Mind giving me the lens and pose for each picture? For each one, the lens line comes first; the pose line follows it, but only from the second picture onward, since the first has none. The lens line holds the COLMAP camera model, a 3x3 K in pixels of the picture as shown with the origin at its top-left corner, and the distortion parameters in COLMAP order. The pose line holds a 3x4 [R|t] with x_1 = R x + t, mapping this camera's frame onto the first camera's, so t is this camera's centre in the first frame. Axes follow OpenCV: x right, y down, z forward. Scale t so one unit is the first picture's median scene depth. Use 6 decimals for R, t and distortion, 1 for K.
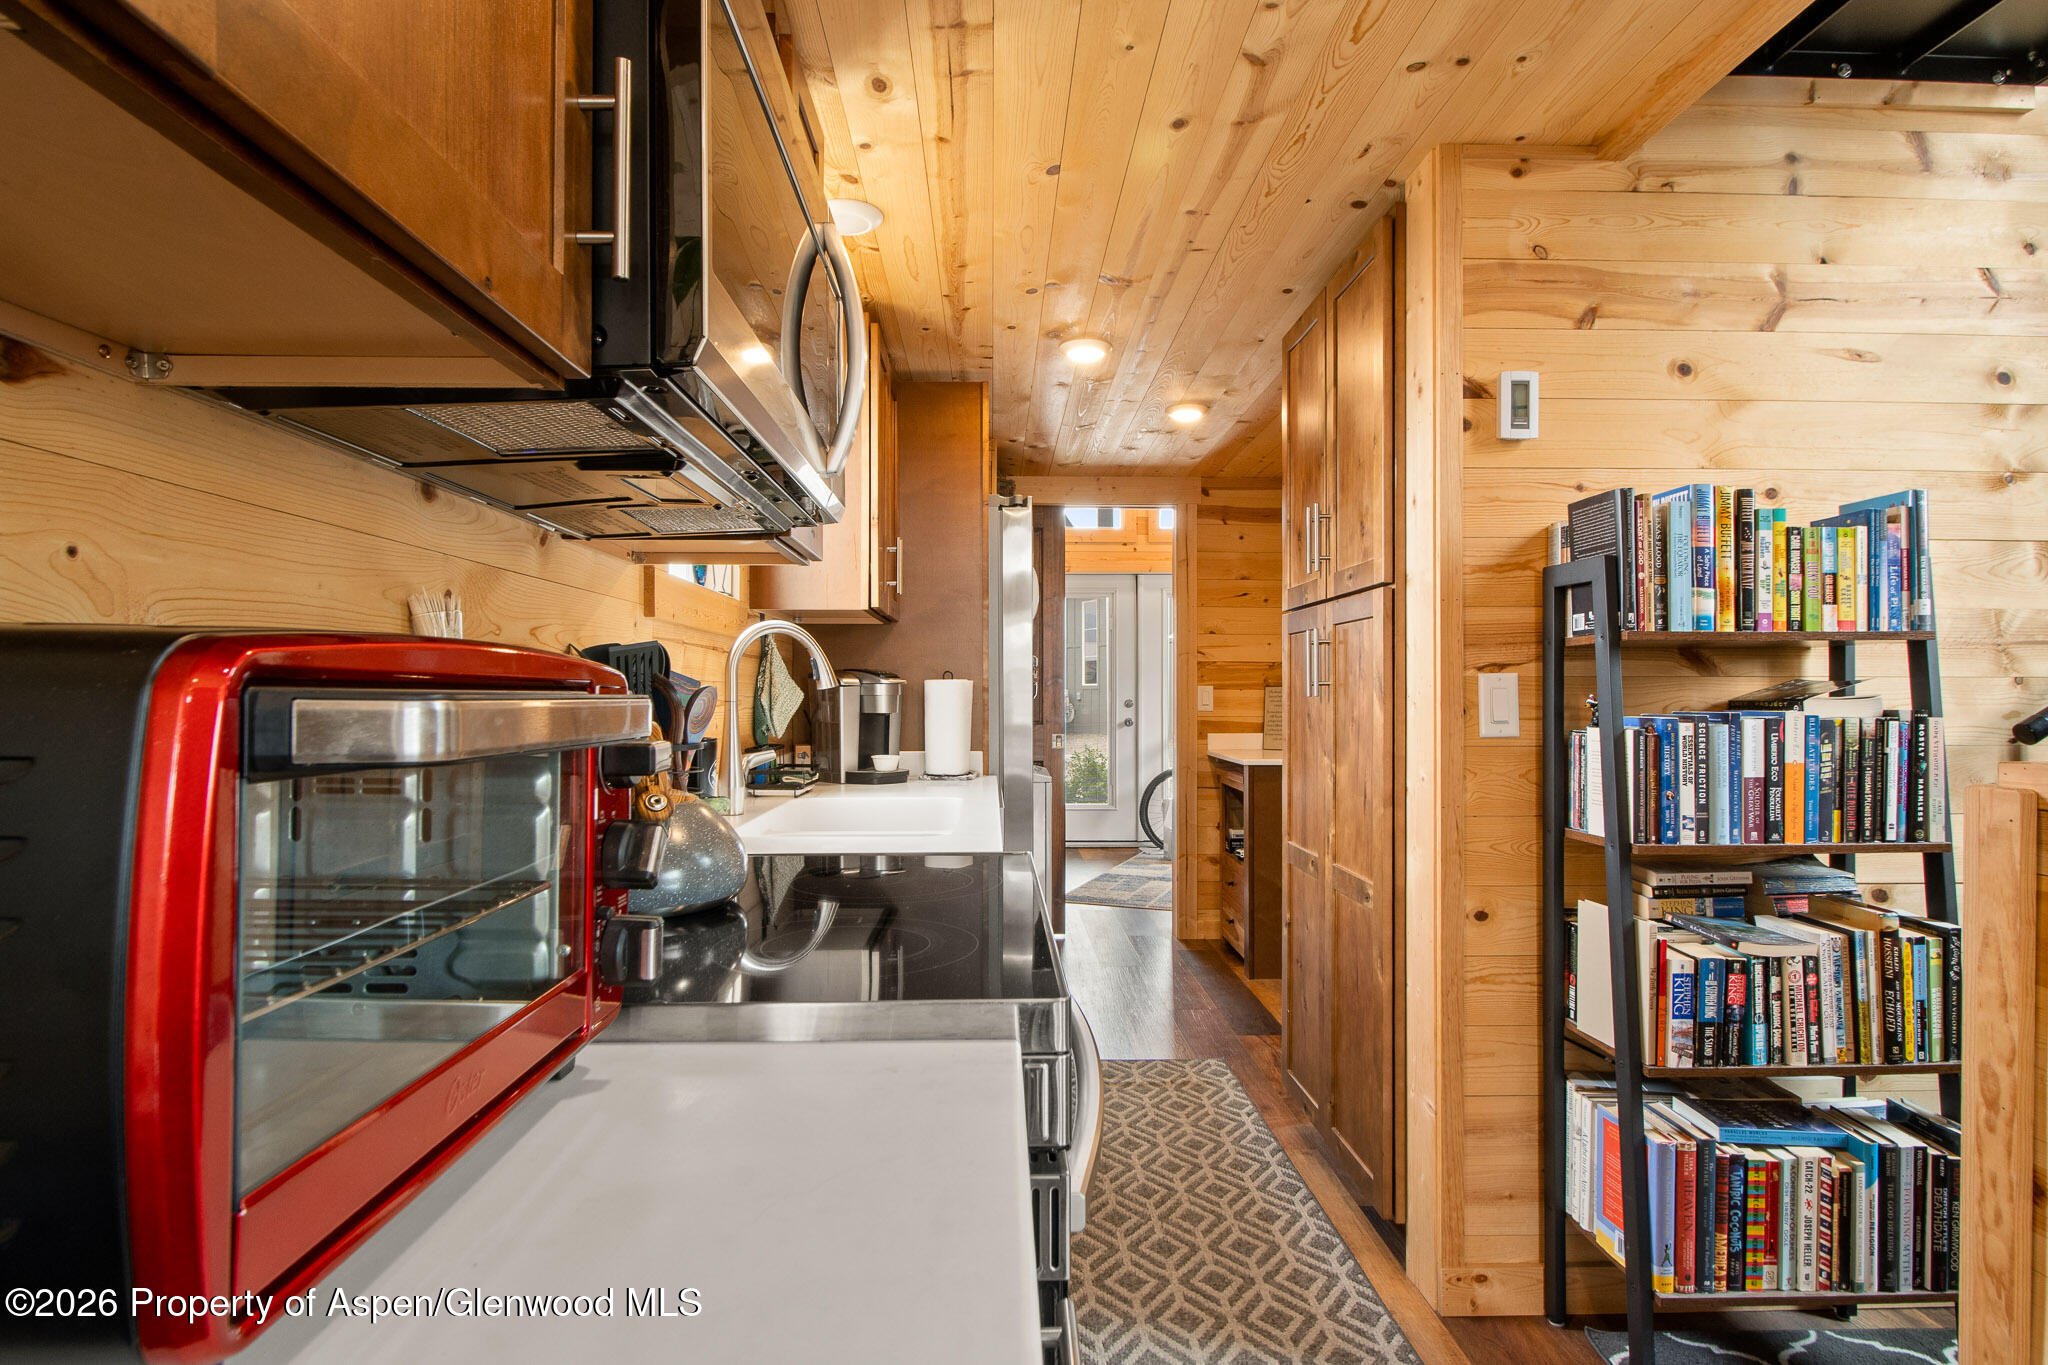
lens RADIAL K [[1092.5, 0, 1020.5], [0, 1092.5, 689.5], [0, 0, 1]] dist [-0.003378, -0.000389]
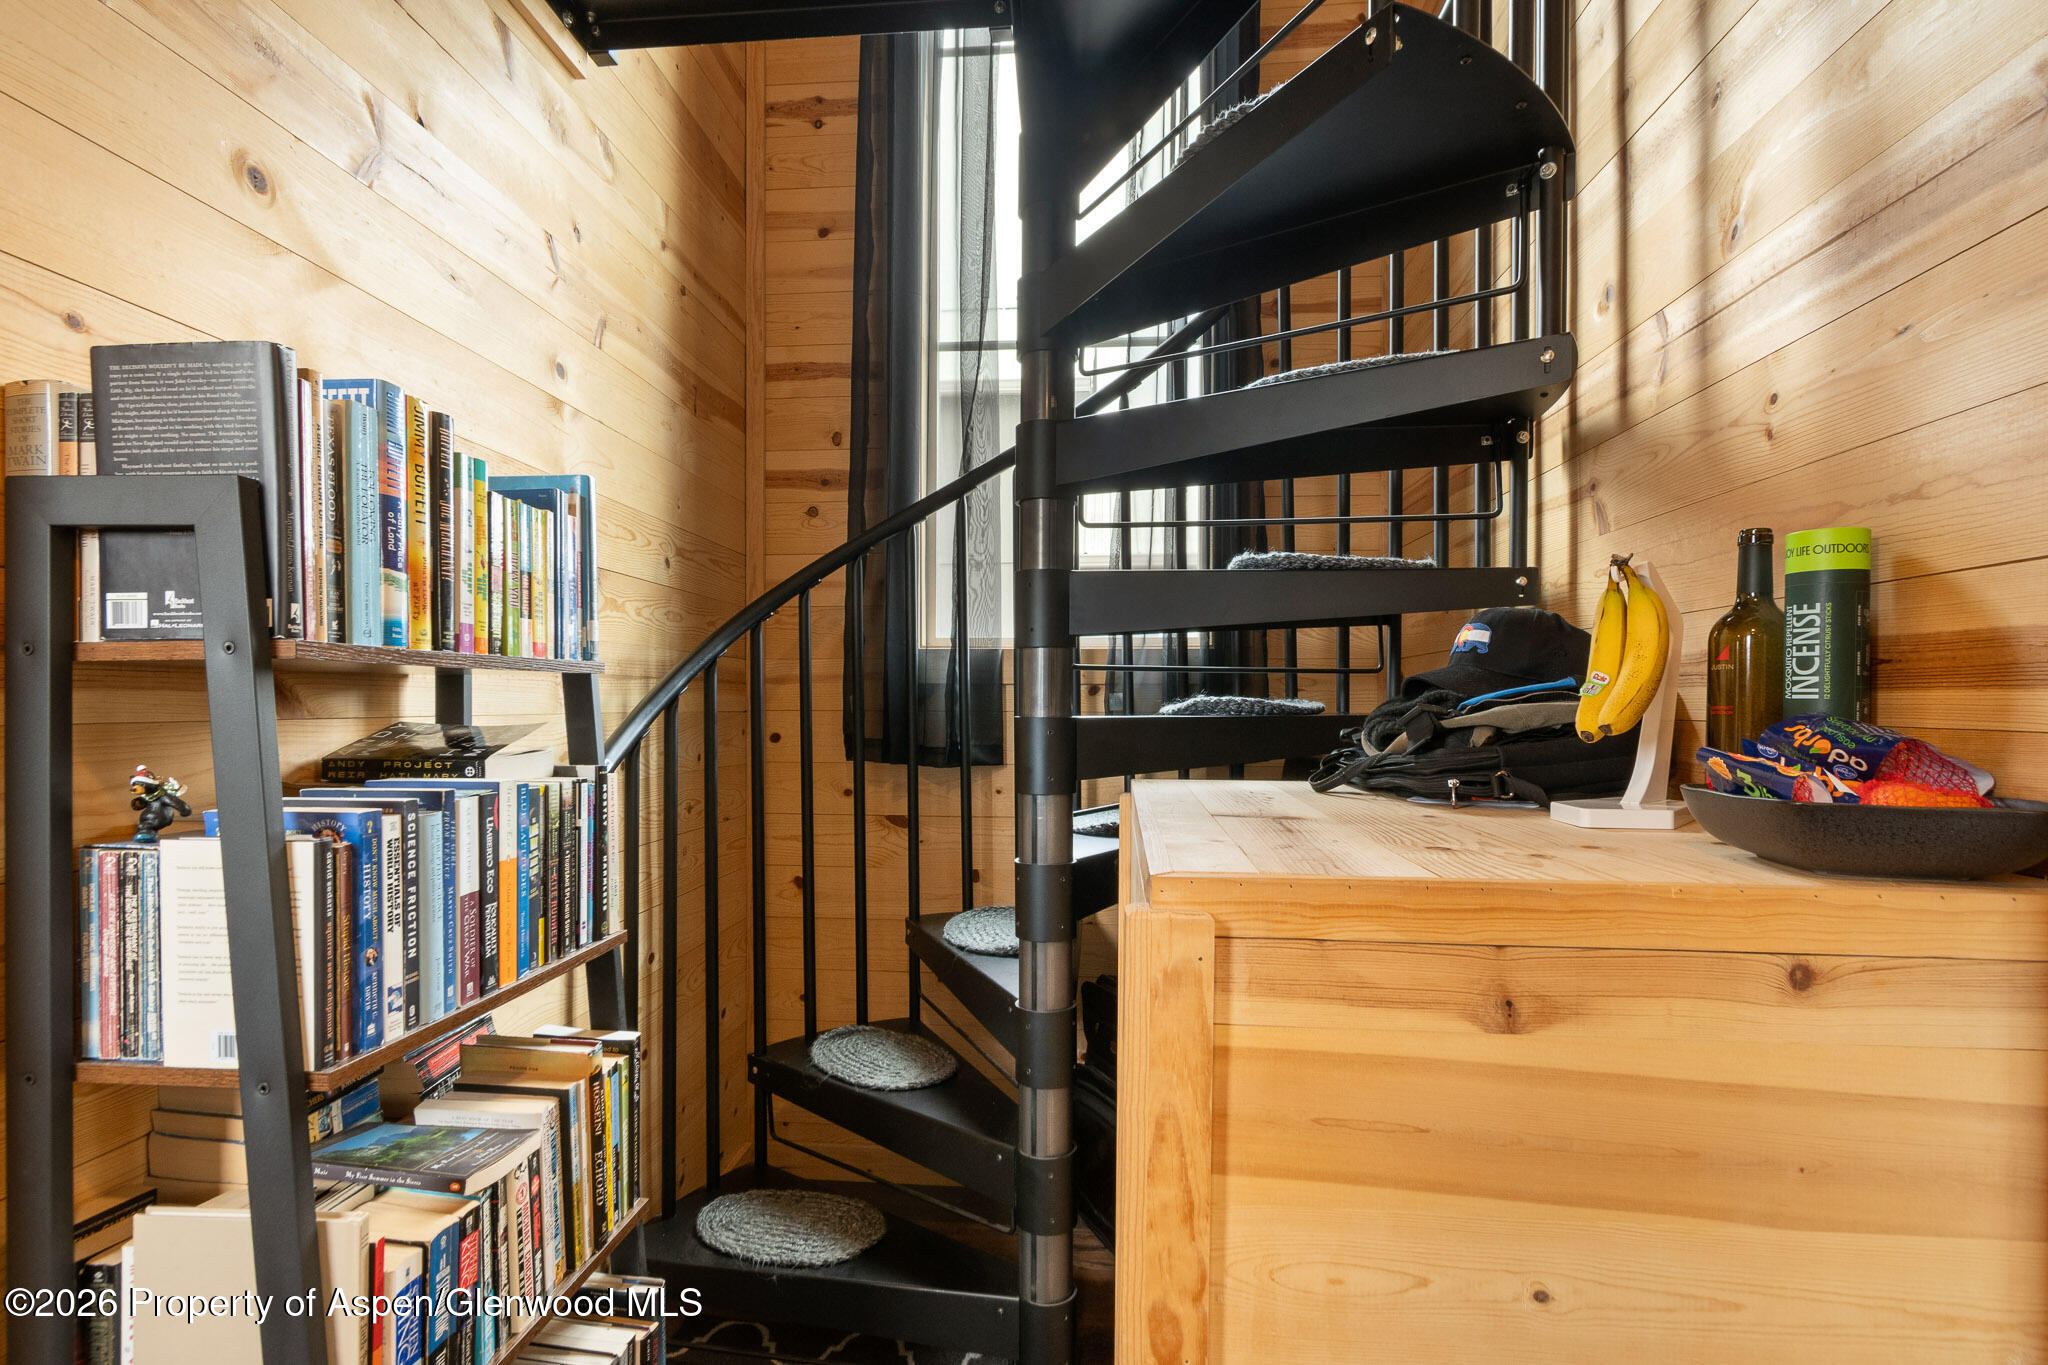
lens RADIAL K [[1056.2, 0, 1014.7], [0, 1056.2, 710.6], [0, 0, 1]] dist [-0.001345, -0.001403]
pose [[0.115225, -0.007406, 0.993312, 0.124549], [-0.009120, 0.999922, 0.008513, -0.029025], [-0.993297, -0.010040, 0.115149, 0.631746]]
